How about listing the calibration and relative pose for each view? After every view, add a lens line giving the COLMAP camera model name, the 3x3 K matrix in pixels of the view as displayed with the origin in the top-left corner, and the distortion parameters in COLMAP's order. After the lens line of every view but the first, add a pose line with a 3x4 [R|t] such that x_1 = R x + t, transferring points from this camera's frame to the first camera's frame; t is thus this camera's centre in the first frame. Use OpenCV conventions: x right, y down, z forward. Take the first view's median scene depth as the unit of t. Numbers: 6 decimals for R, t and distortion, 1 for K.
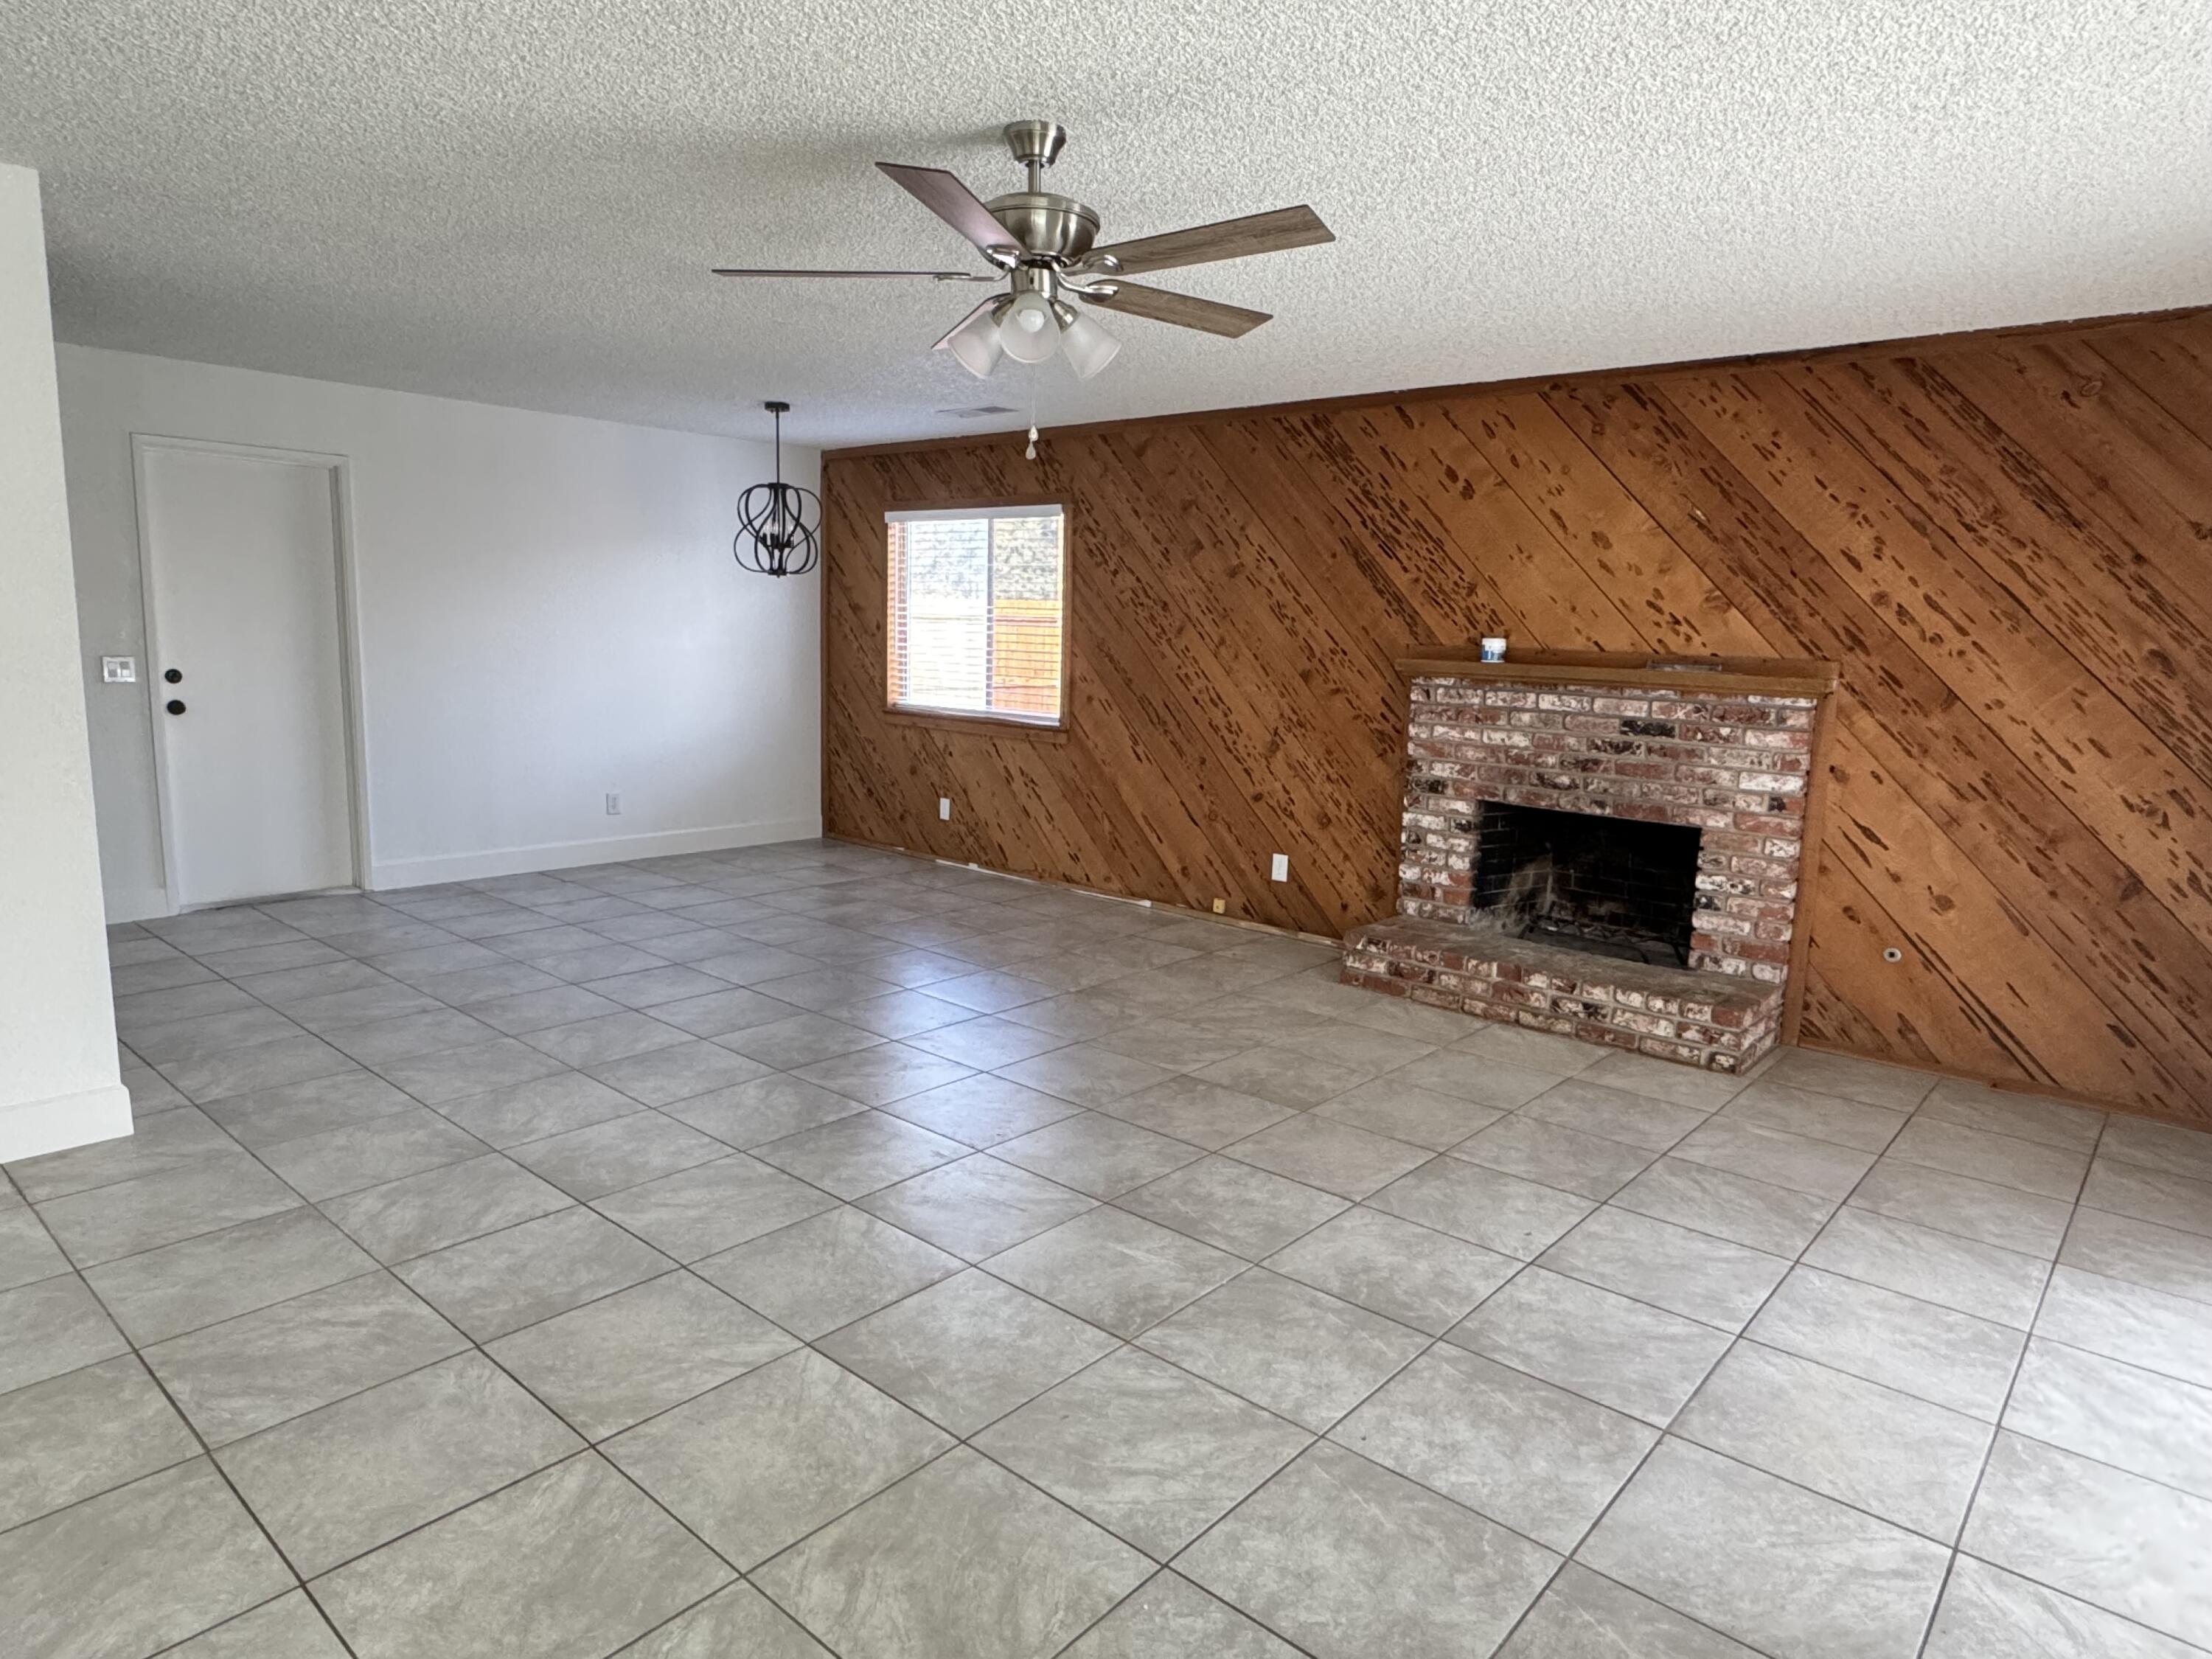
lens RADIAL K [[1310.5, 0, 1091.7], [0, 1310.5, 831.4], [0, 0, 1]] dist [-0.016045, 0.001249]
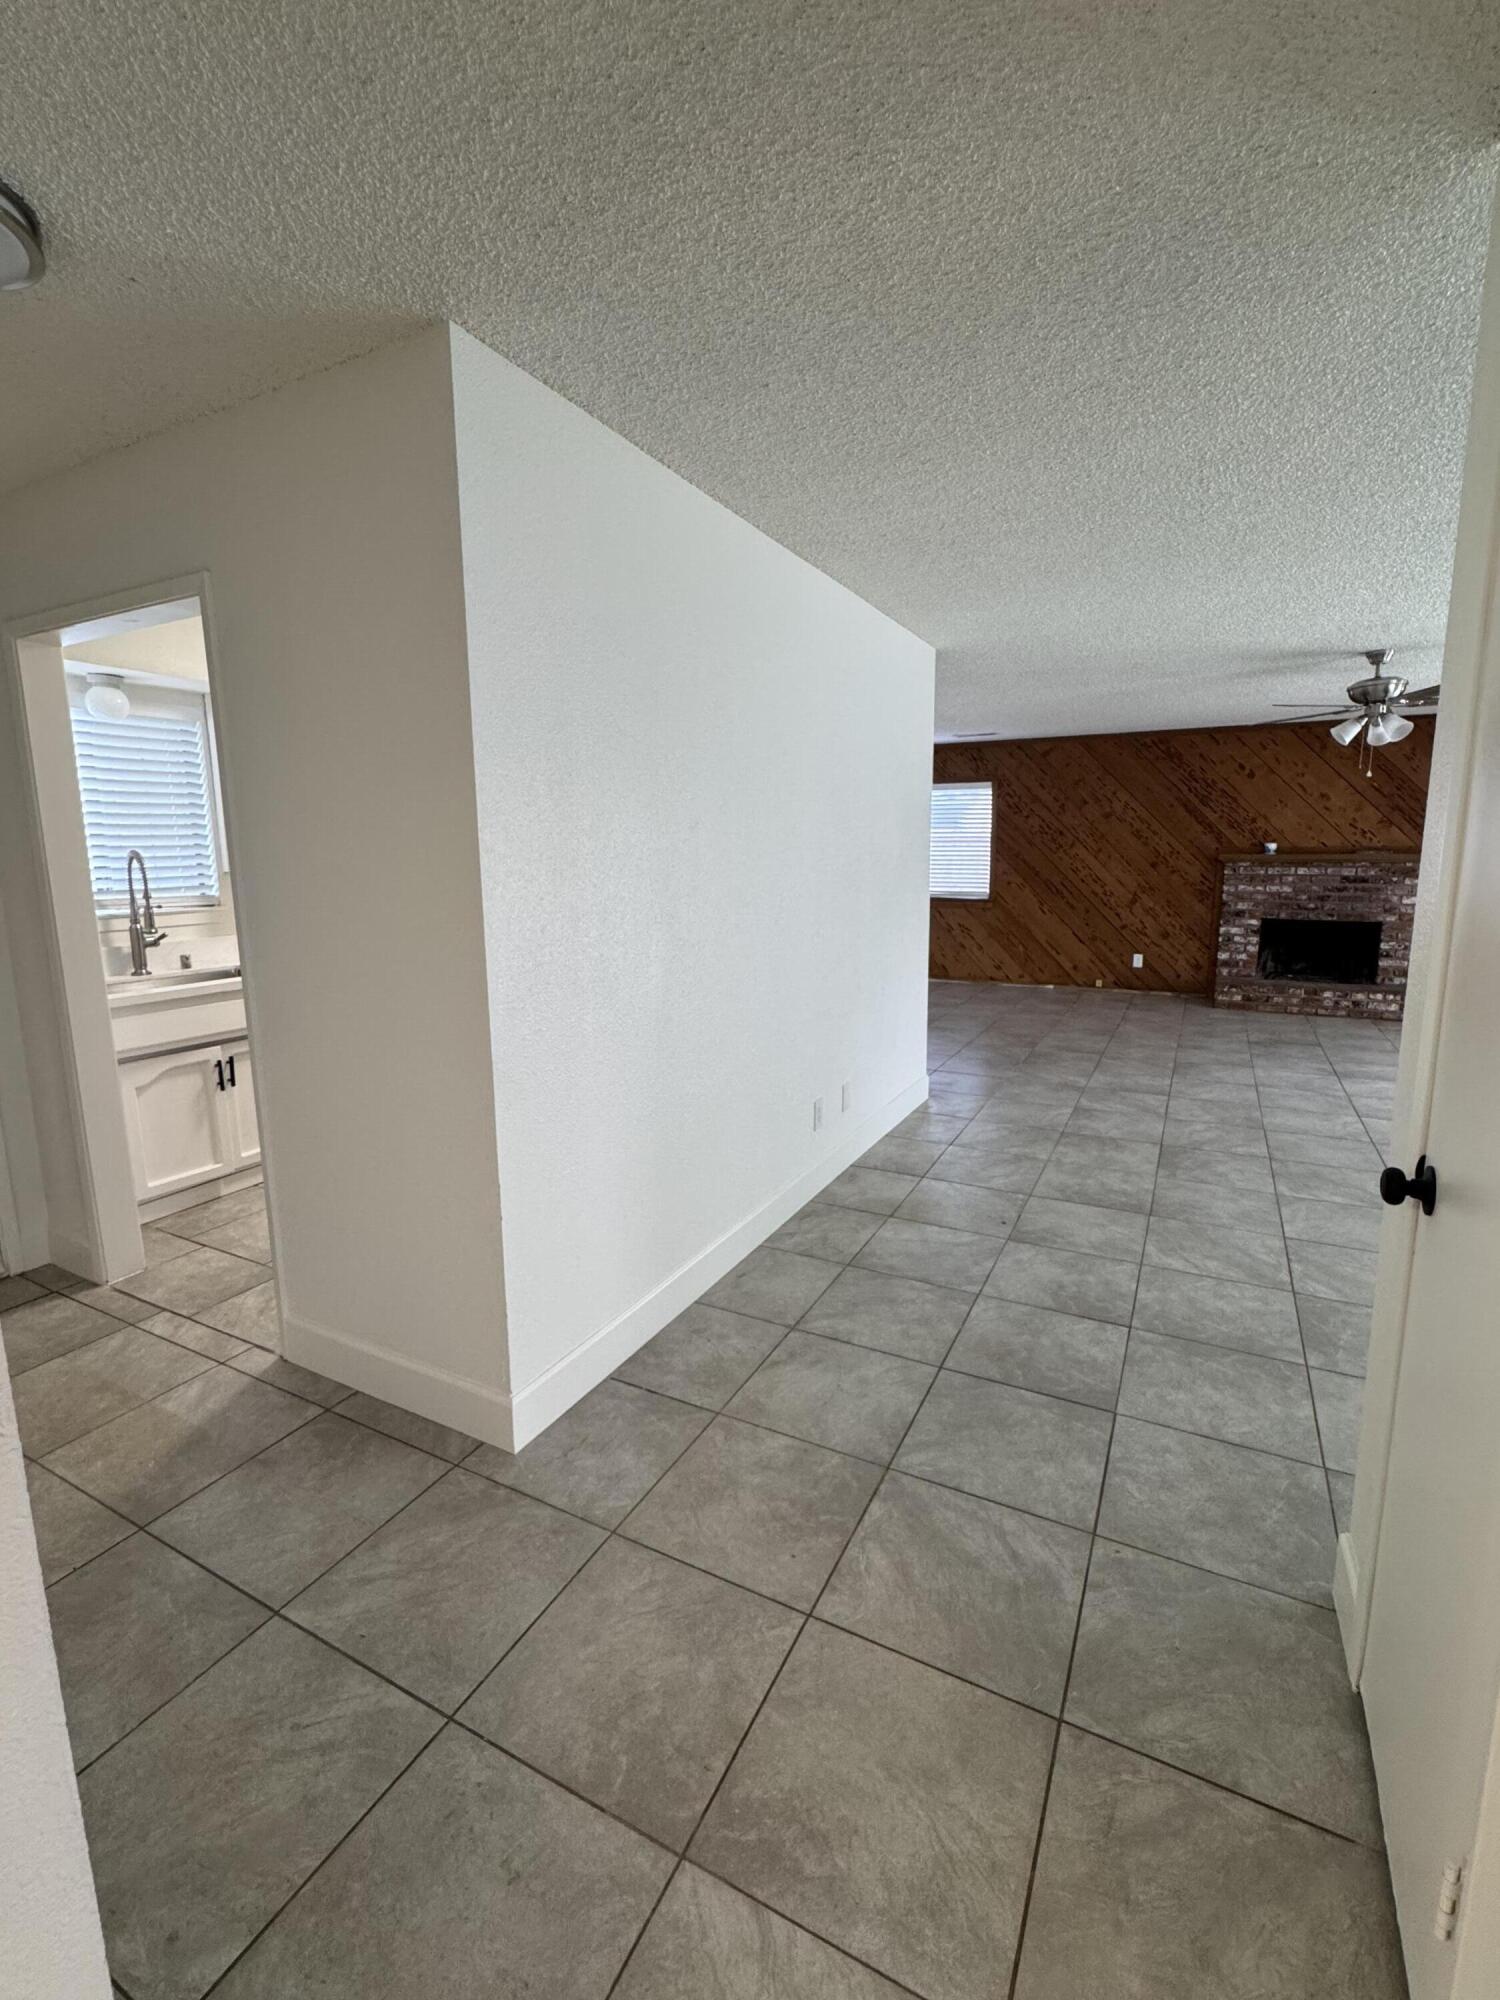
lens RADIAL K [[884.5, 0, 756.8], [0, 884.5, 1000.2], [0, 0, 1]] dist [-0.004200, -0.000226]
pose [[0.968335, -0.080081, 0.236462, -0.860263], [0.075669, 0.996748, 0.027689, 0.007186], [-0.237911, -0.008919, 0.971246, -0.215906]]
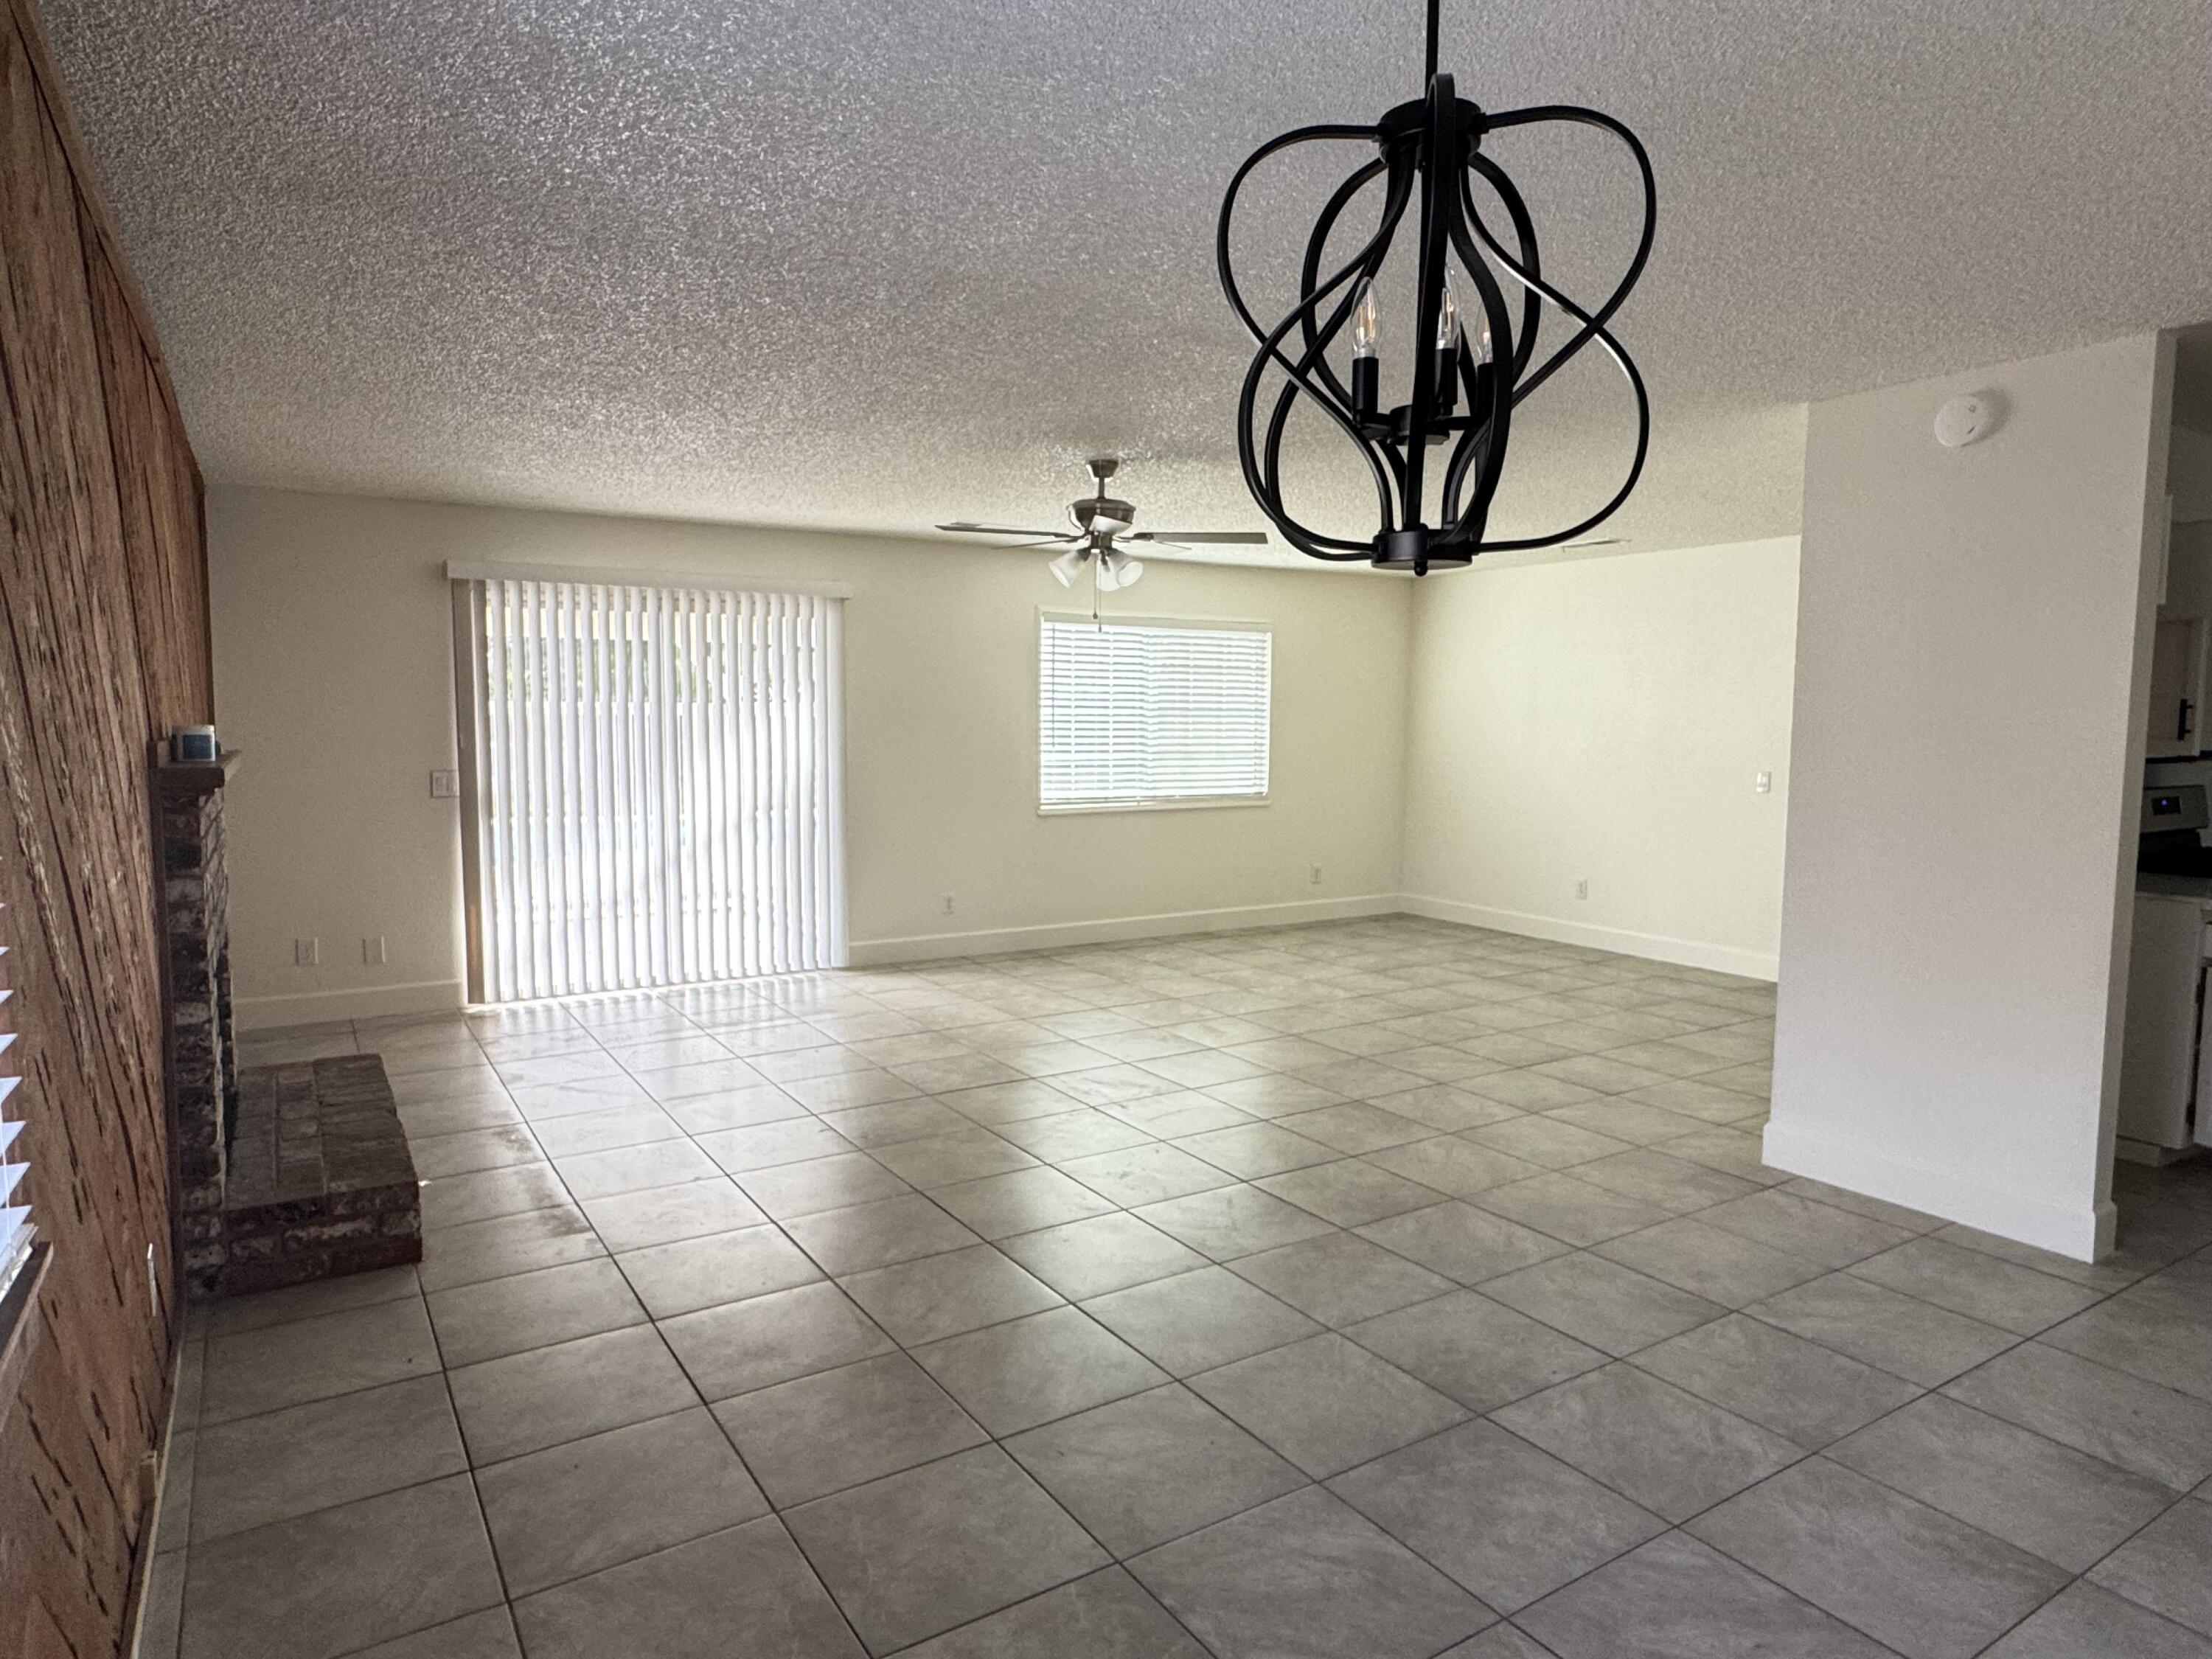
lens RADIAL K [[1310.5, 0, 1120.0], [0, 1310.5, 853.2], [0, 0, 1]] dist [-0.016045, 0.001249]
pose [[-0.962746, -0.066000, 0.262228, -0.295314], [0.005015, 0.965231, 0.261350, -0.238922], [-0.270360, 0.252928, -0.928942, 1.430877]]
